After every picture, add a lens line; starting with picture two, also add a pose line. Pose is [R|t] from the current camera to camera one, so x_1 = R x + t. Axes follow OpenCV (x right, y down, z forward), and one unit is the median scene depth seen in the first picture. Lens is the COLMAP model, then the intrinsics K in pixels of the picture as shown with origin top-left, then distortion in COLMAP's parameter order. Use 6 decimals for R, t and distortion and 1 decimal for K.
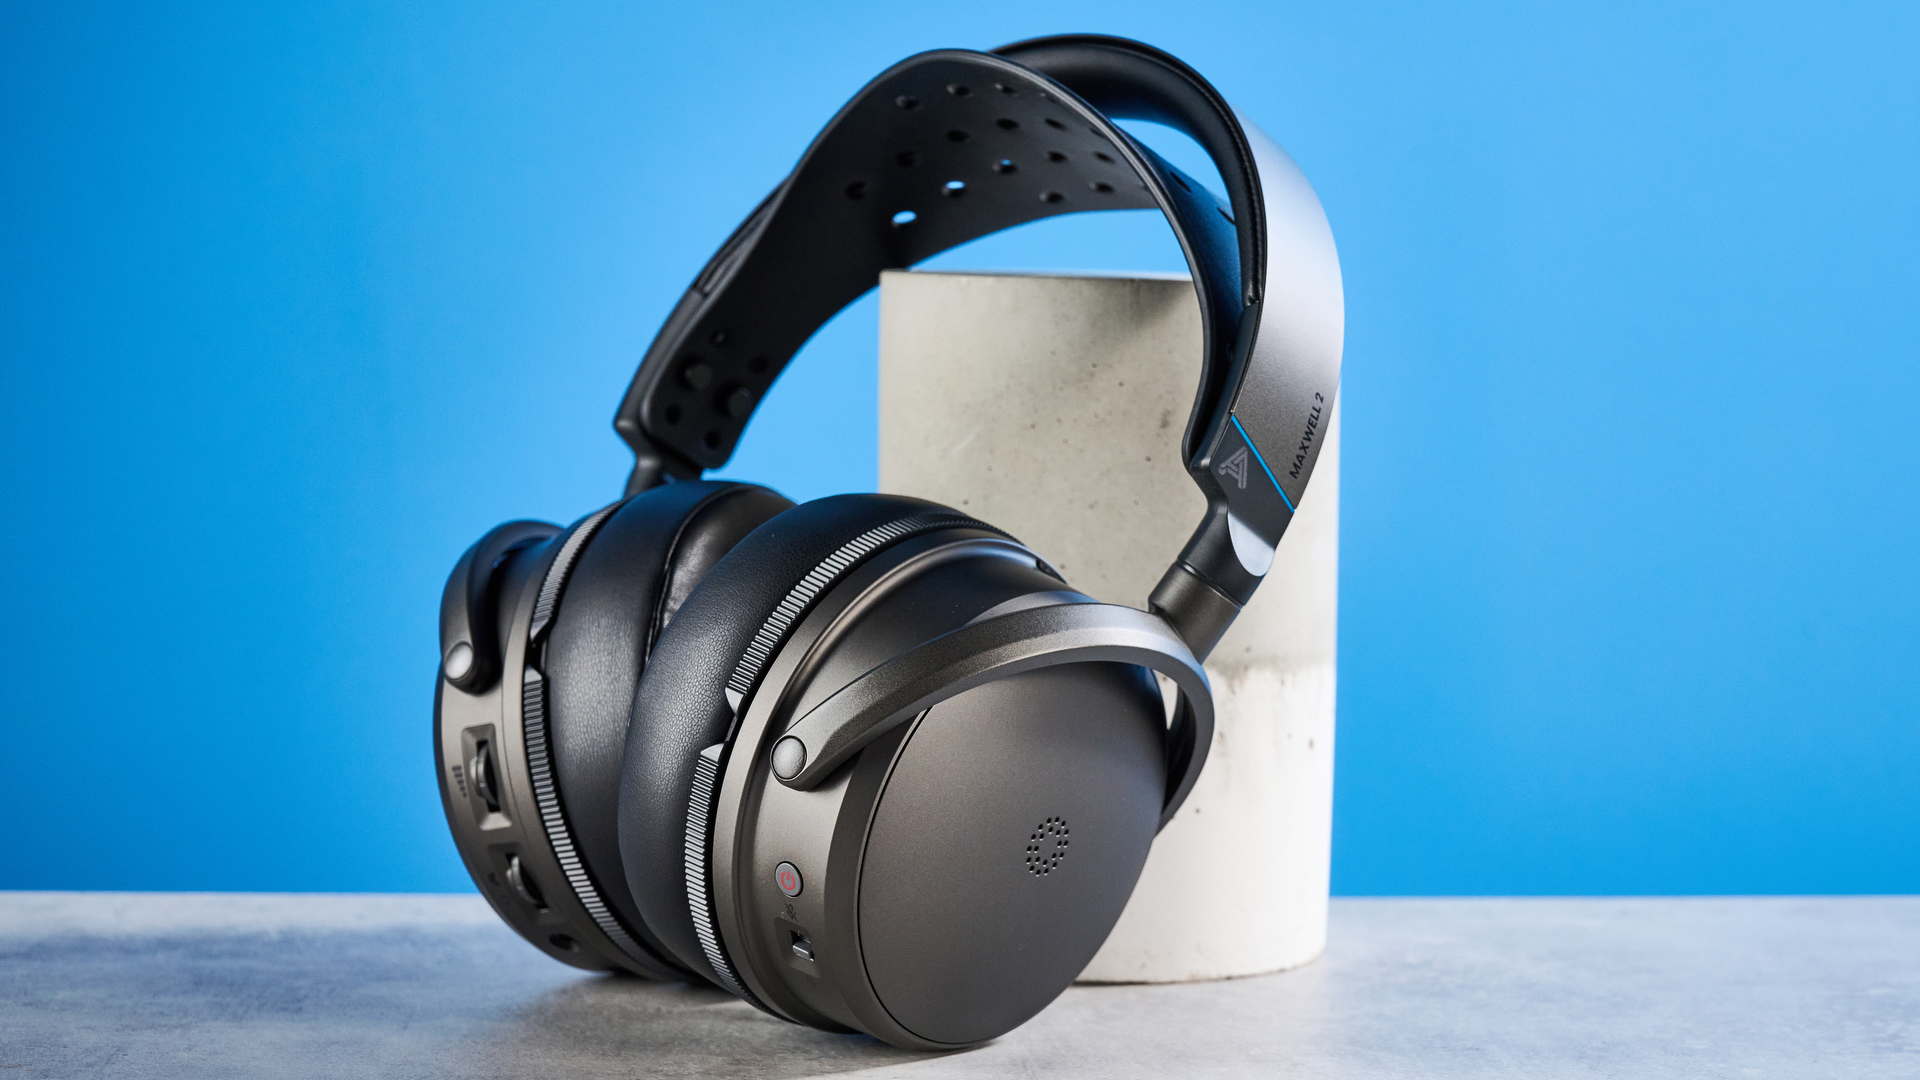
lens RADIAL K [[4213.5, 0, 959.5], [0, 4213.5, 539.5], [0, 0, 1]] dist [-0.219732, 0.000000]
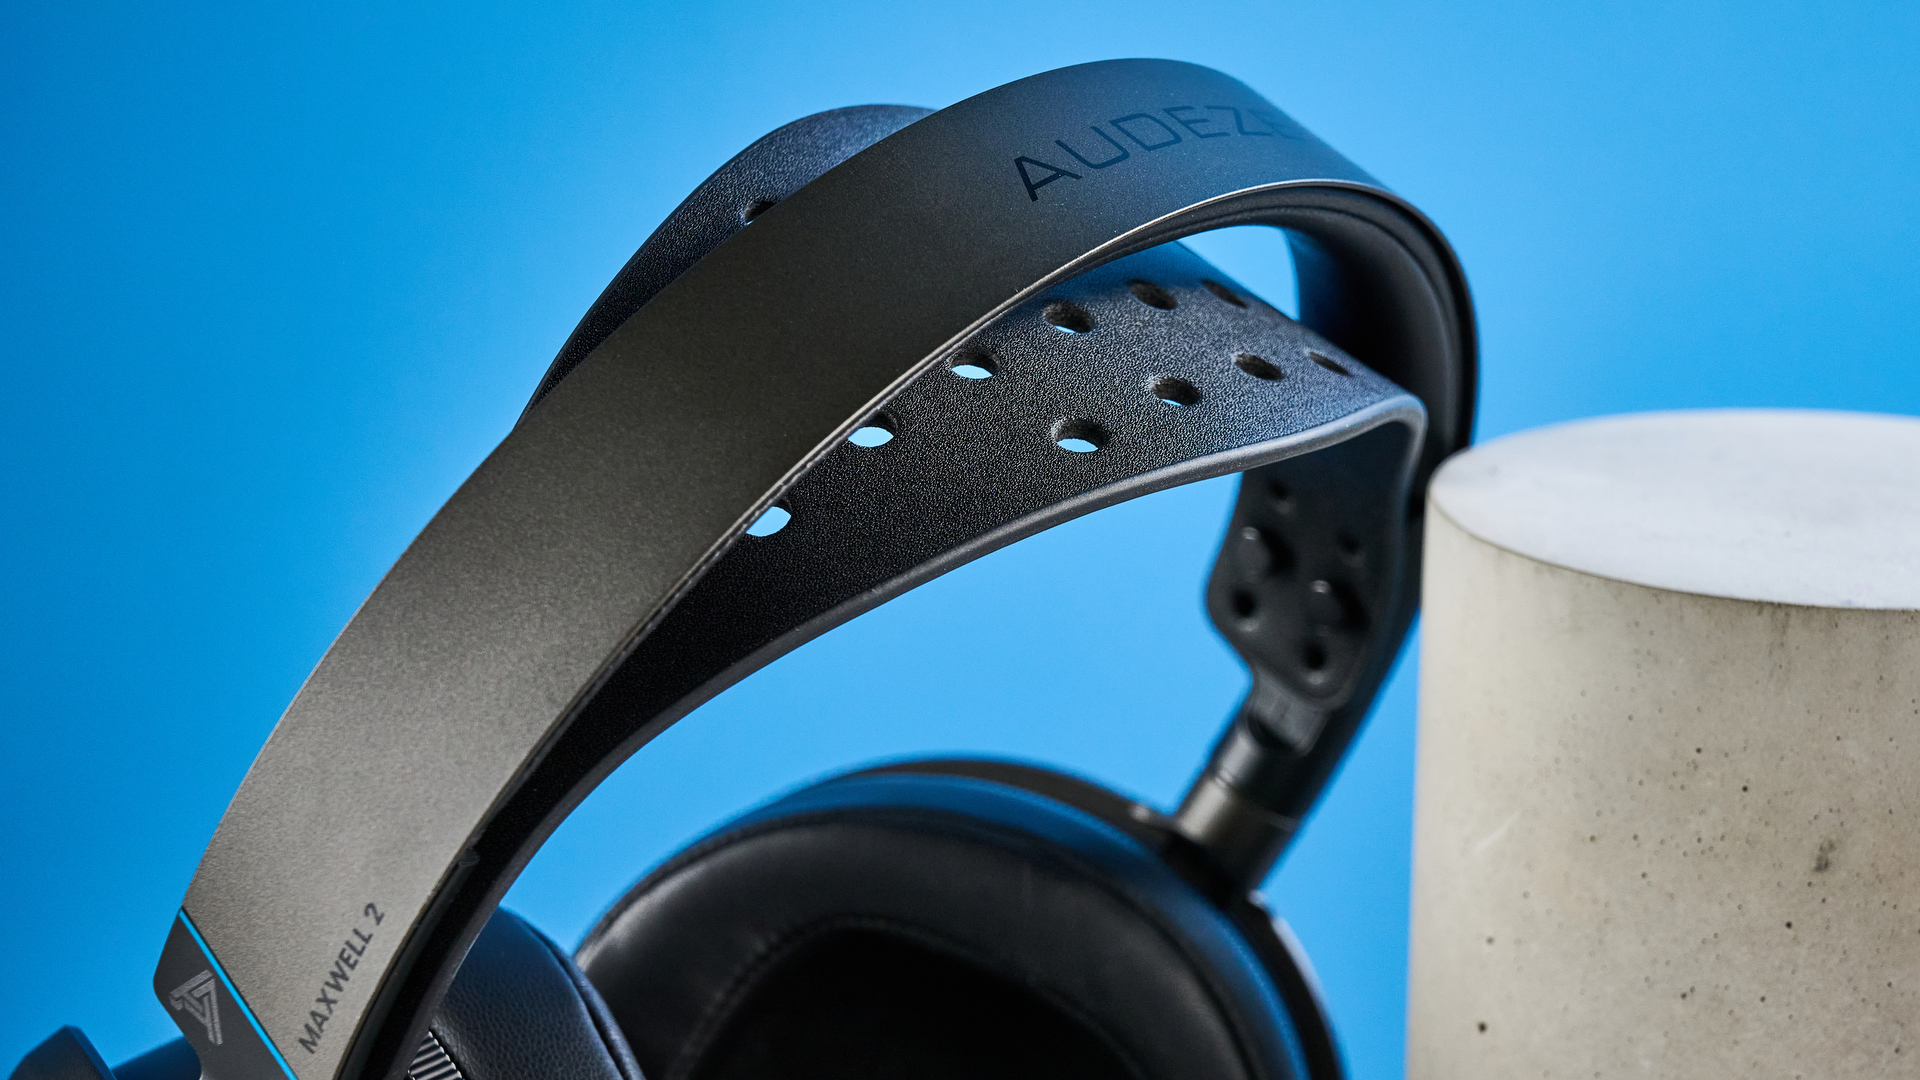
lens RADIAL K [[4213.5, 0, 958.6], [0, 4213.5, 544.3], [0, 0, 1]] dist [-0.219732, 0.000000]
pose [[0.923217, 0.078361, -0.376205, 0.145013], [-0.007273, 0.982376, 0.186776, -0.167826], [0.384211, -0.169699, 0.907515, 0.475363]]
